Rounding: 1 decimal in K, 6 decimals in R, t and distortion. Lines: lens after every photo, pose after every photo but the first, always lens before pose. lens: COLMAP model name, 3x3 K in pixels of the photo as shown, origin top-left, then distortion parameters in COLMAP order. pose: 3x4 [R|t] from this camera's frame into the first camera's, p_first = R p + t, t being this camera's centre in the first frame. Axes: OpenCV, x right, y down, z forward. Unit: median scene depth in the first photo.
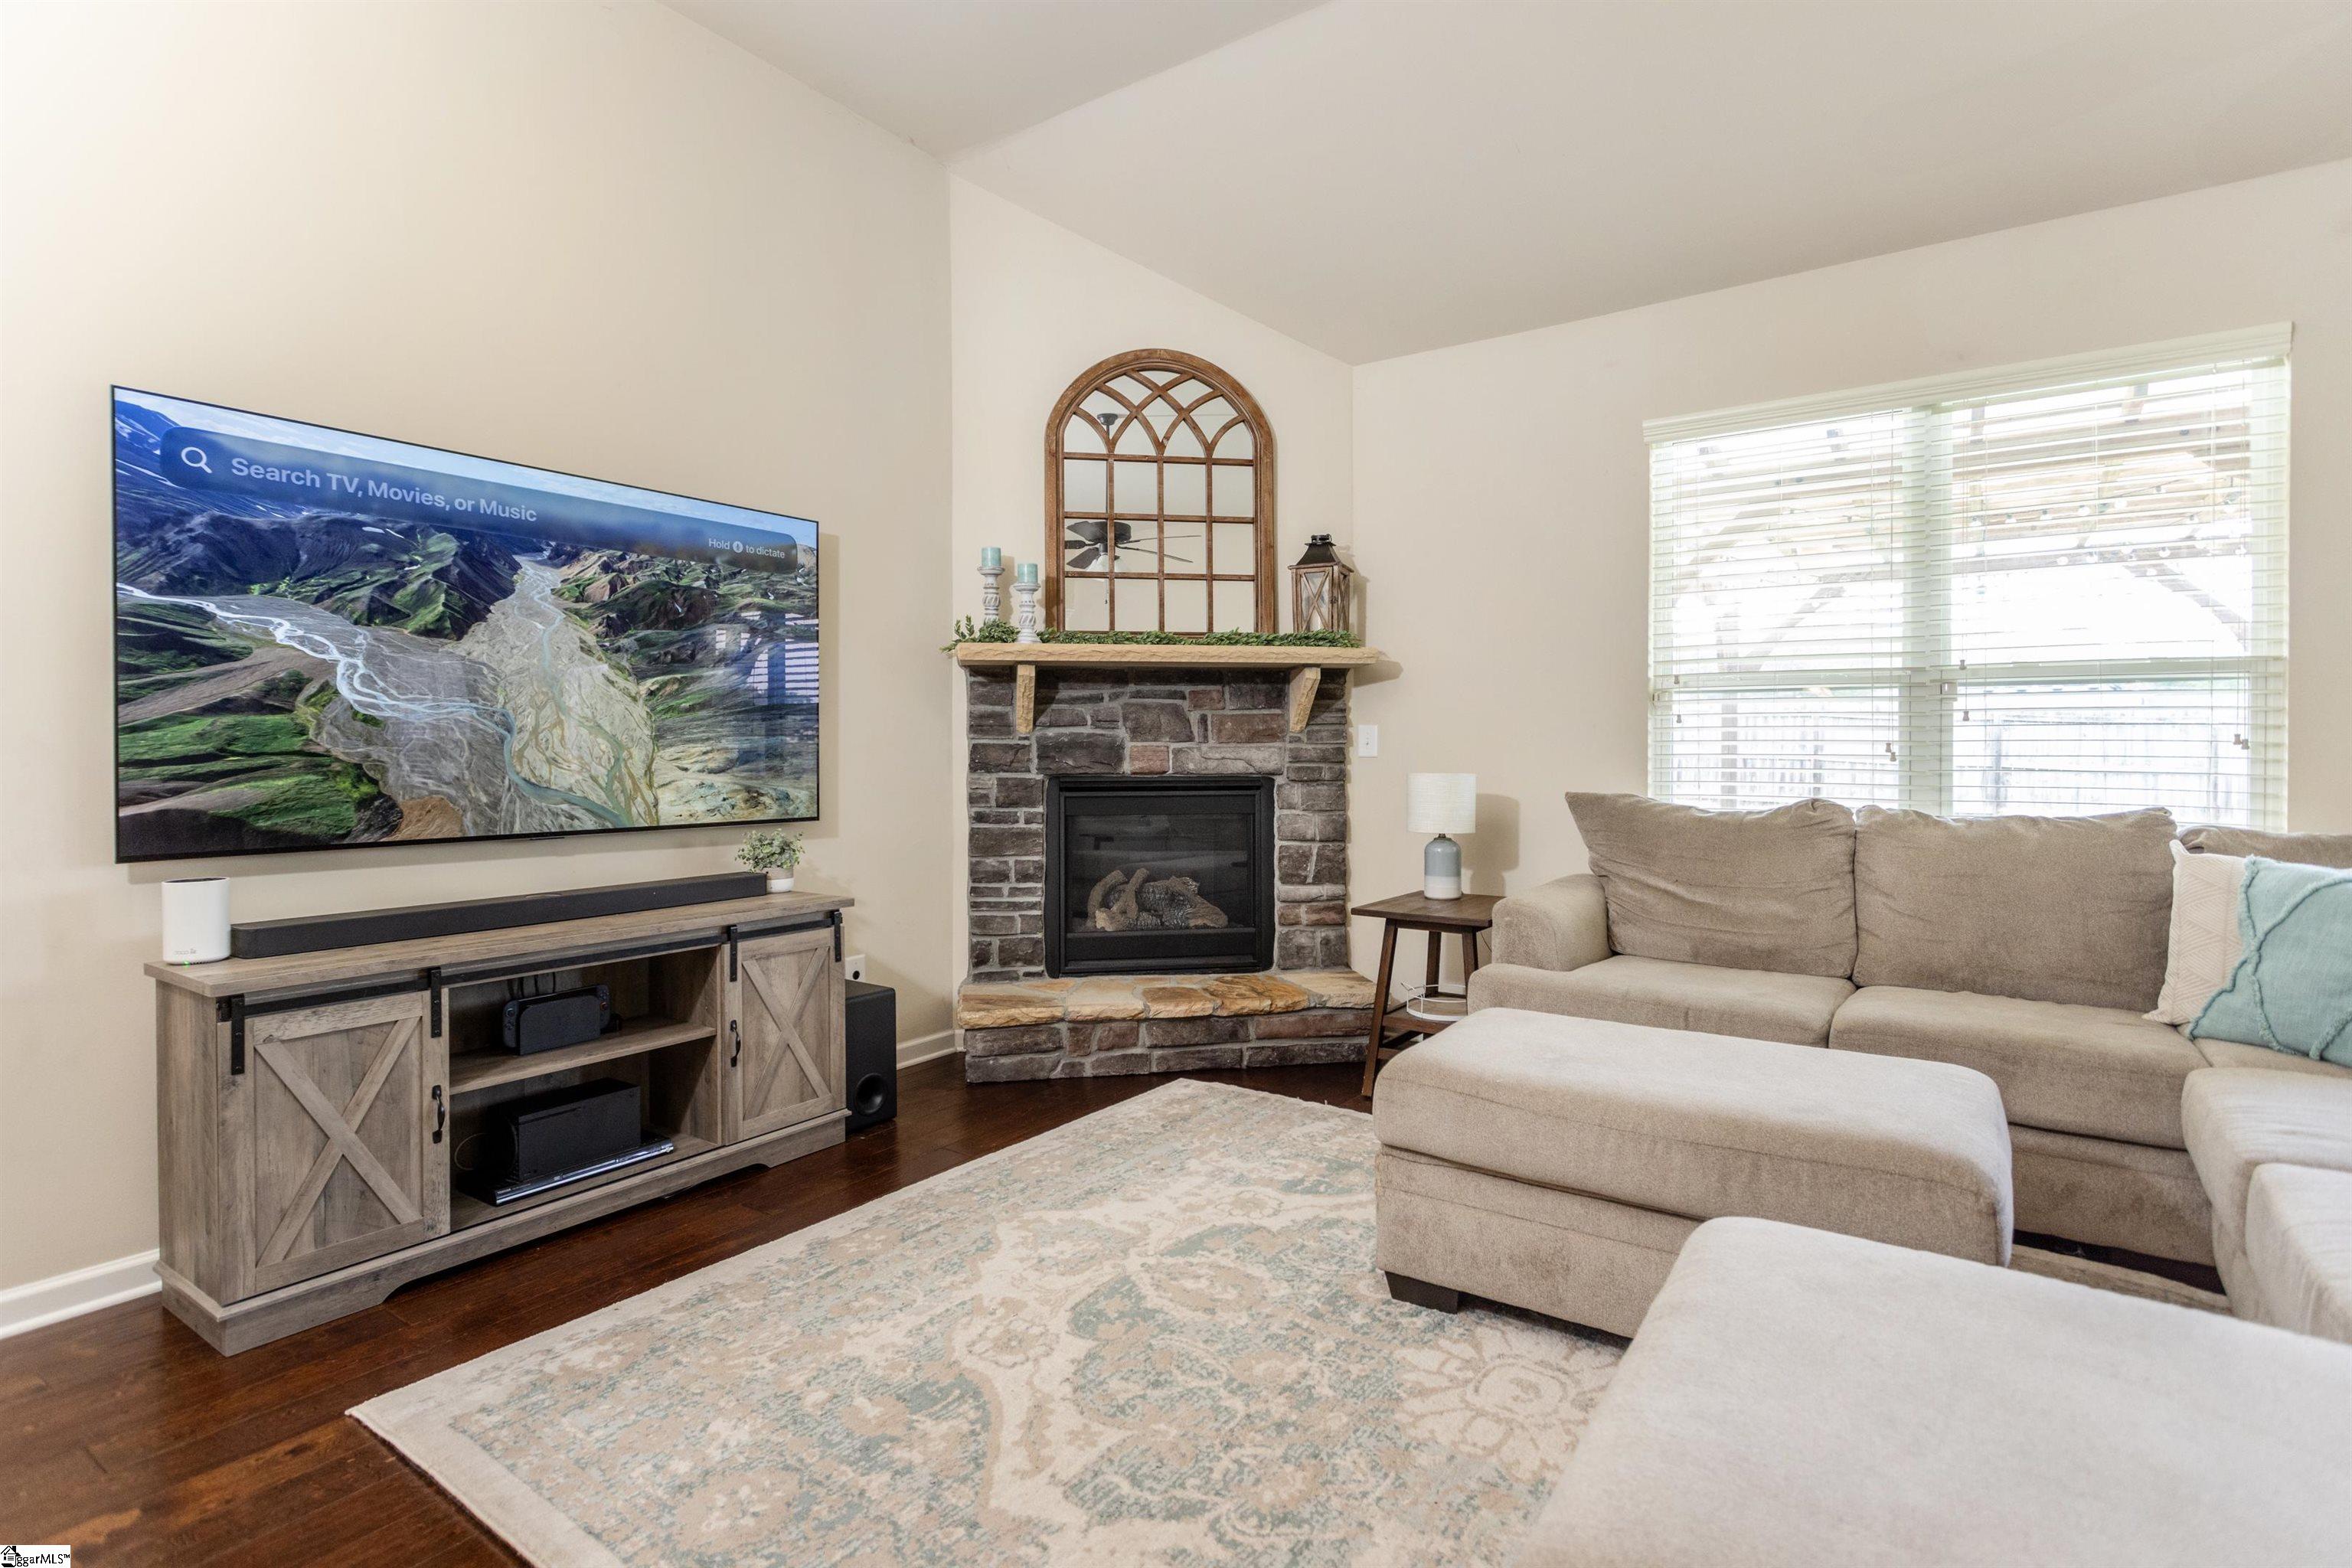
lens RADIAL K [[1139.9, 0, 1165.8], [0, 1139.9, 763.9], [0, 0, 1]] dist [-0.004451, 0.001028]
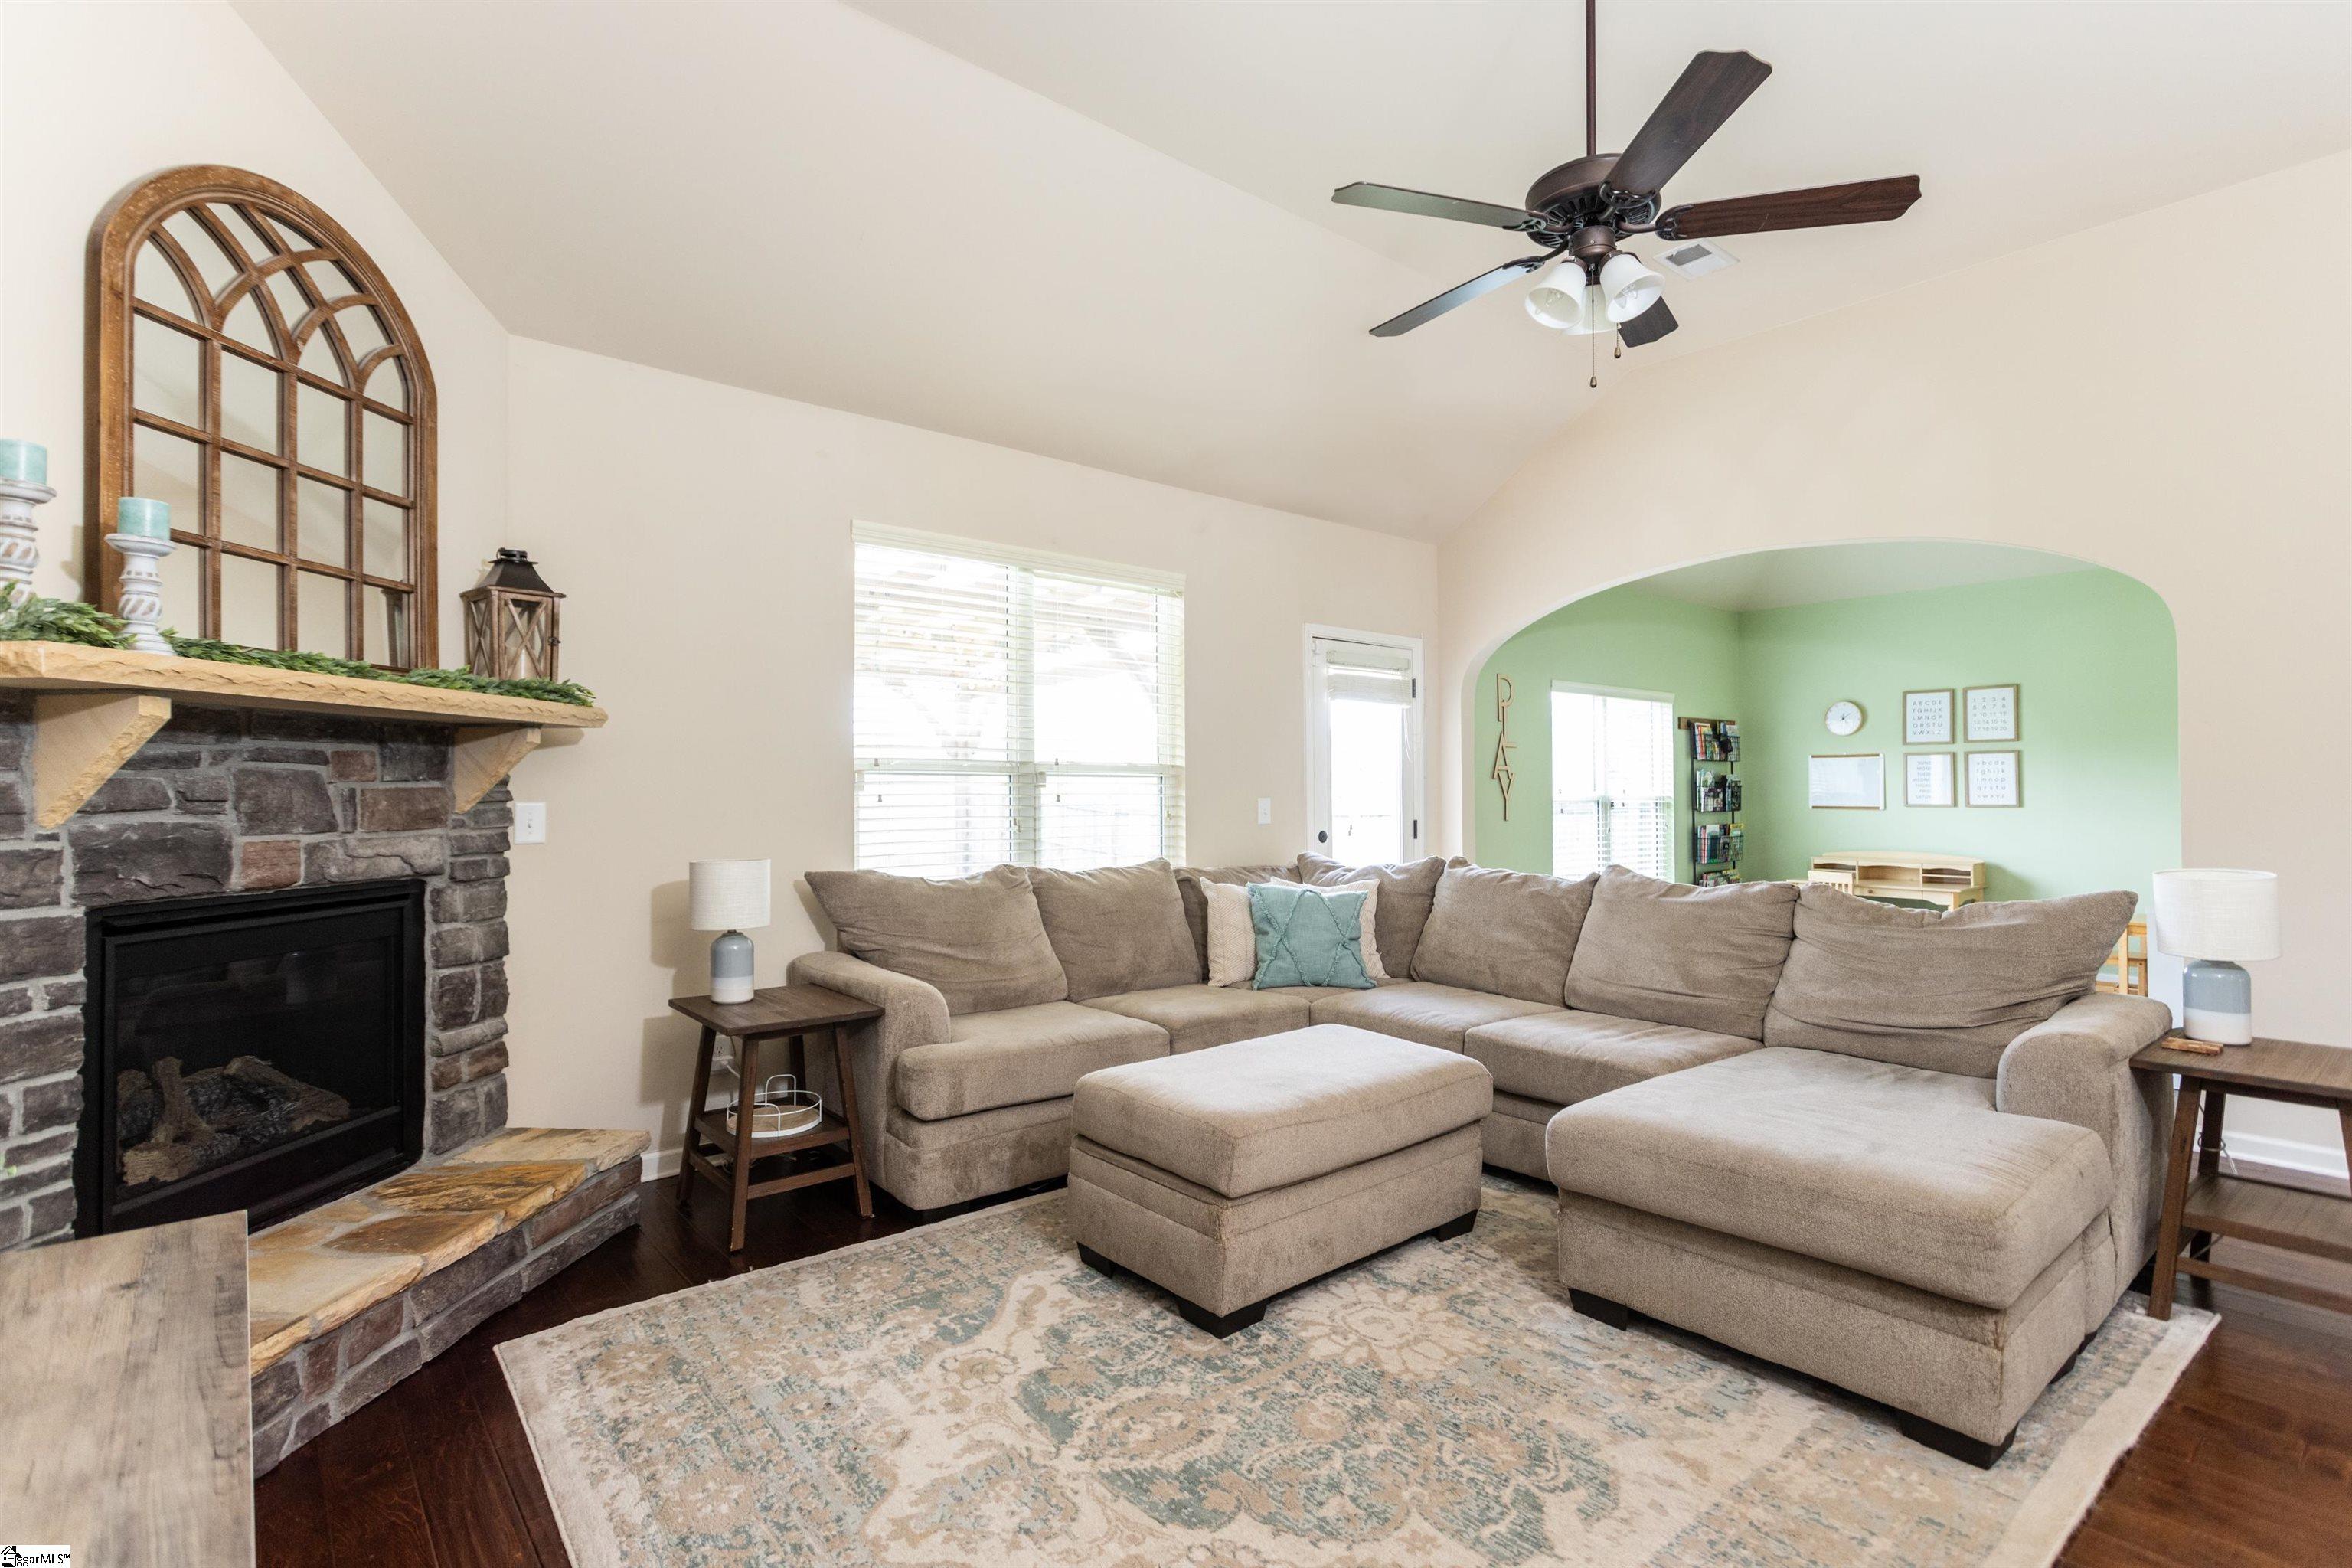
lens RADIAL K [[1120.6, 0, 1182.4], [0, 1120.6, 771.9], [0, 0, 1]] dist [-0.000509, 0.000812]
pose [[0.254841, 0.018434, 0.966807, -0.508035], [0.014694, 0.999629, -0.022933, -0.035023], [-0.966871, 0.020051, 0.254475, 0.430678]]
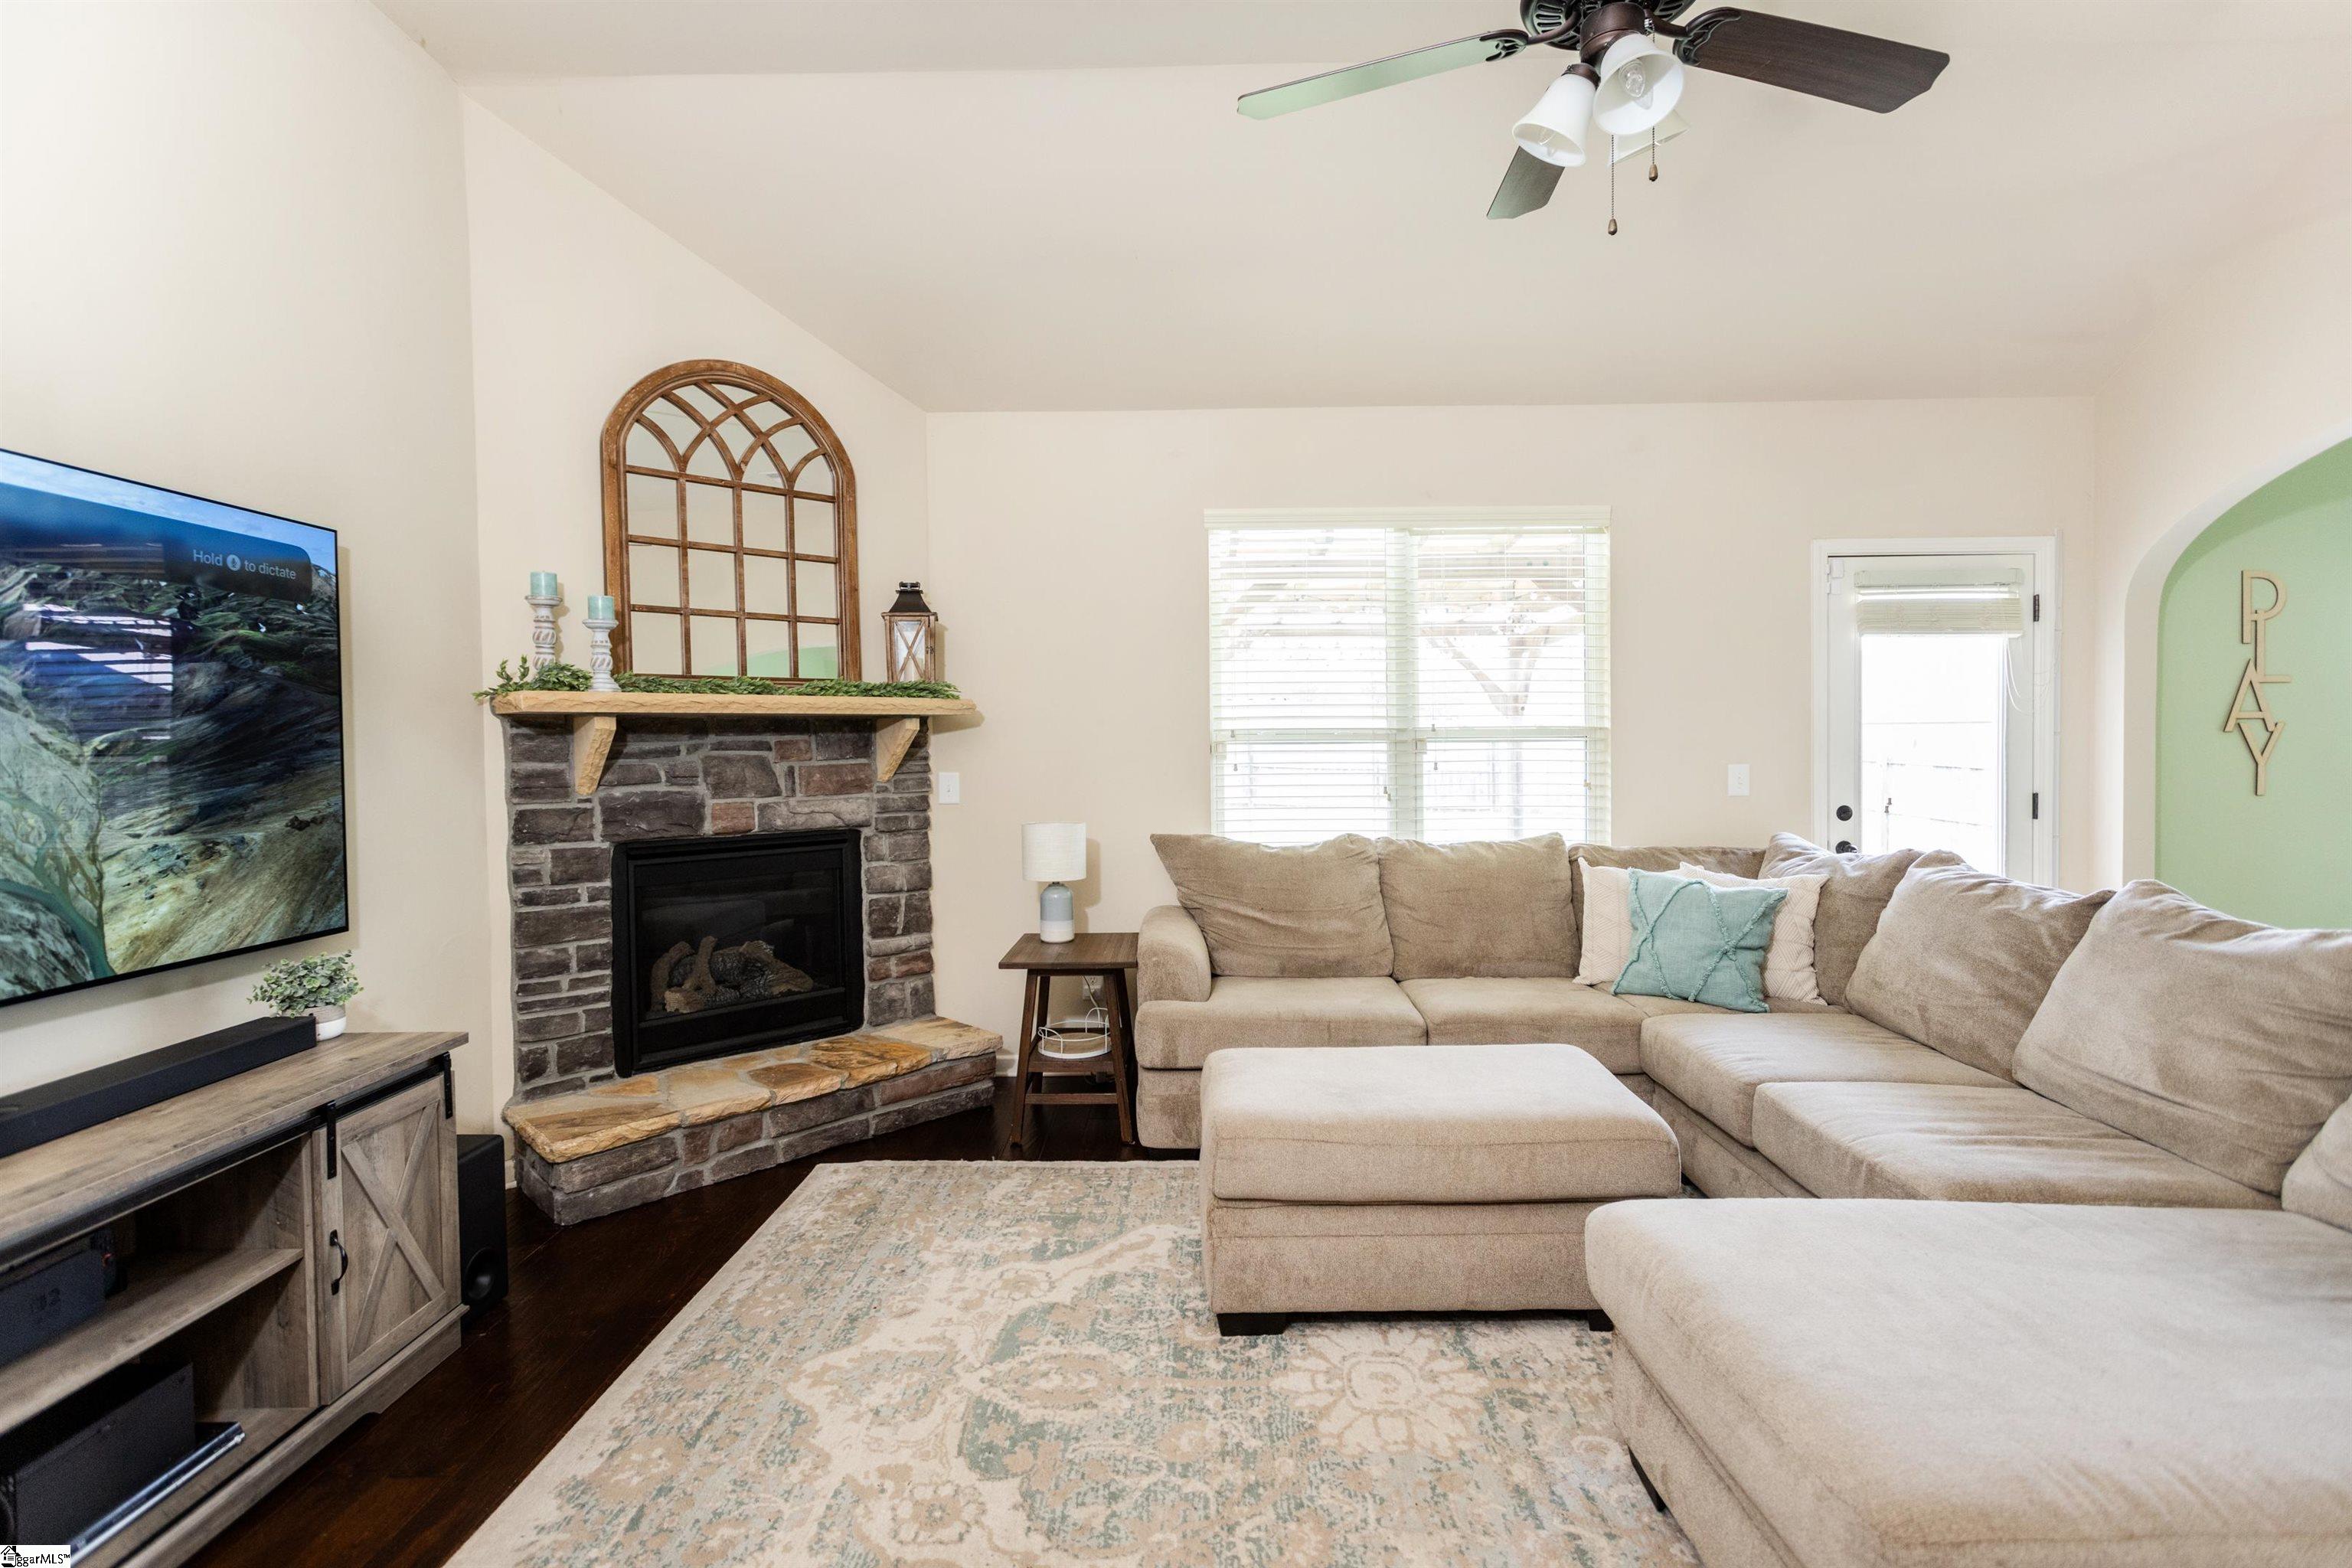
lens RADIAL K [[1116.7, 0, 1167.0], [0, 1116.7, 772.4], [0, 0, 1]] dist [-0.001934, 0.000811]
pose [[0.825260, -0.023374, 0.564269, -0.252956], [0.017634, 0.999722, 0.015623, -0.052497], [-0.564478, -0.002943, 0.825443, 0.083577]]
